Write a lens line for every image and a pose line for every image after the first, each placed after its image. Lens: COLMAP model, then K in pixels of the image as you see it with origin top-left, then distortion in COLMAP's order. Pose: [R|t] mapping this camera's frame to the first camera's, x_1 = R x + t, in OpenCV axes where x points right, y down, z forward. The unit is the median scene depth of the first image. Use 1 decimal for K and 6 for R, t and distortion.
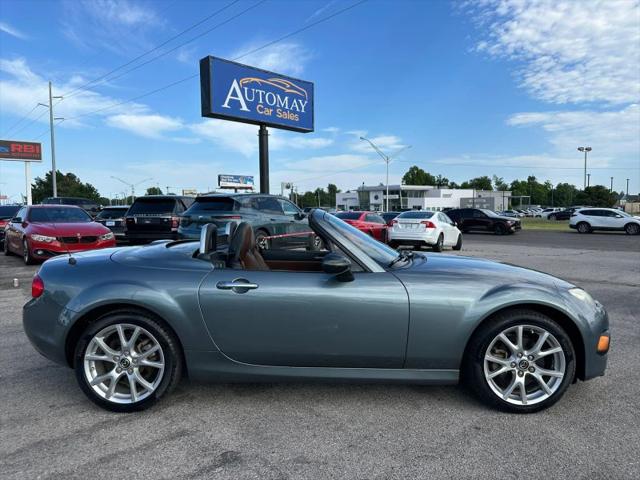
lens RADIAL K [[454.1, 0, 327.2], [0, 454.1, 234.4], [0, 0, 1]] dist [0.038695, -0.052711]
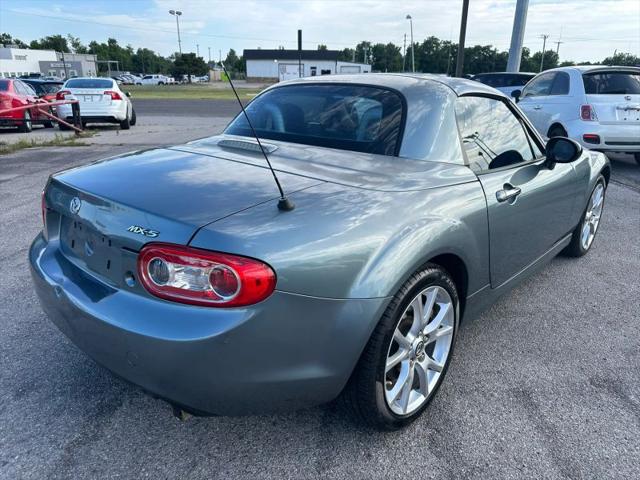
lens RADIAL K [[454.6, 0, 322.9], [0, 454.6, 238.4], [0, 0, 1]] dist [0.033551, -0.047819]
pose [[0.670021, -0.239587, 0.702616, -0.636685], [0.031550, 0.954821, 0.295501, -0.028576], [-0.741671, -0.175825, 0.647309, 0.504588]]
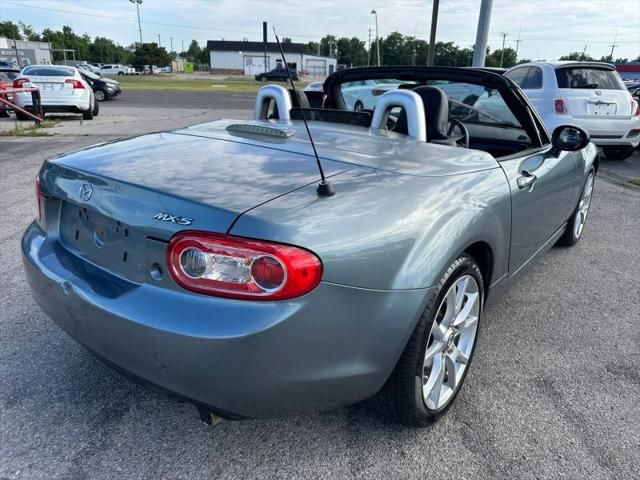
lens RADIAL K [[455.8, 0, 322.7], [0, 455.8, 234.4], [0, 0, 1]] dist [0.025193, -0.034601]
pose [[0.614238, -0.248415, 0.749000, -0.656513], [0.017965, 0.953314, 0.301445, -0.018850], [-0.788916, -0.171704, 0.590025, 0.558625]]
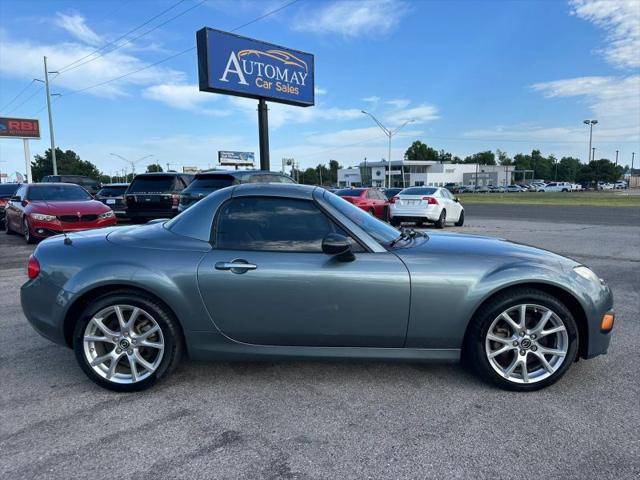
lens RADIAL K [[452.8, 0, 326.8], [0, 452.8, 244.0], [0, 0, 1]] dist [0.037884, -0.050194]
pose [[0.999968, -0.005843, -0.005491, 0.003360], [0.006228, 0.997314, 0.072978, -0.003504], [0.005050, -0.073010, 0.997318, 0.019539]]
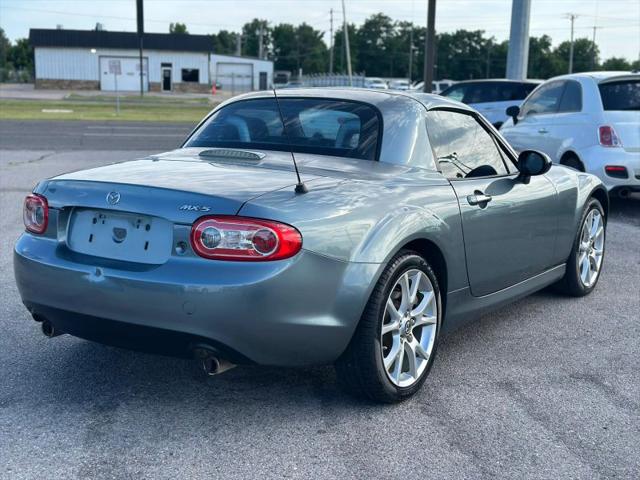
lens RADIAL K [[892.0, 0, 317.9], [0, 892.0, 237.5], [0, 0, 1]] dist [0.135450, -0.044151]
pose [[0.550164, -0.128834, 0.825058, -1.102772], [0.027953, 0.990314, 0.136000, -0.023155], [-0.834589, -0.051760, 0.548437, 0.270766]]
